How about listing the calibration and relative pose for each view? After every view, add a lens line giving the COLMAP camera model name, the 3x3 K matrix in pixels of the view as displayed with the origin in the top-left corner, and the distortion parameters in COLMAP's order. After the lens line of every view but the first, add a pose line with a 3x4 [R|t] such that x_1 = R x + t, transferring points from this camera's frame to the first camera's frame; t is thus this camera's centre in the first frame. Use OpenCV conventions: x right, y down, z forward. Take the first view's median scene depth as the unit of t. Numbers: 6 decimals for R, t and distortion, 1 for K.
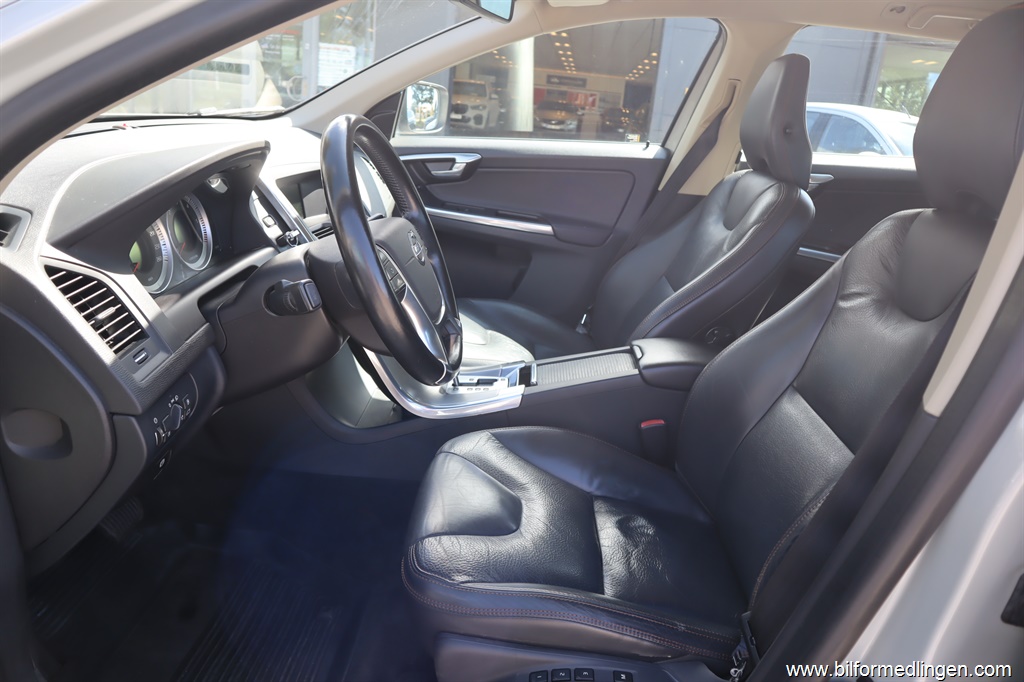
lens RADIAL K [[717.1, 0, 512.0], [0, 717.1, 341.0], [0, 0, 1]] dist [-0.098709, 0.001410]
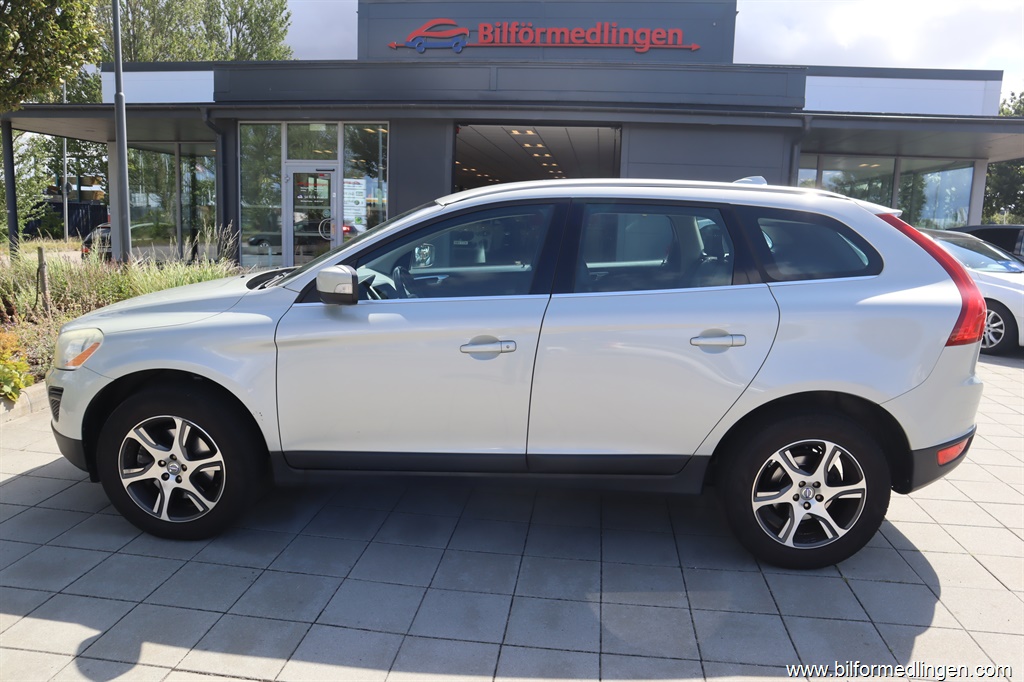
lens RADIAL K [[774.2, 0, 512.0], [0, 774.2, 341.0], [0, 0, 1]] dist [-0.083085, 0.001130]
pose [[0.997713, -0.060470, -0.030198, 0.193841], [0.054485, 0.983915, -0.170127, 0.329570], [0.040000, 0.168093, 0.984959, -1.214199]]
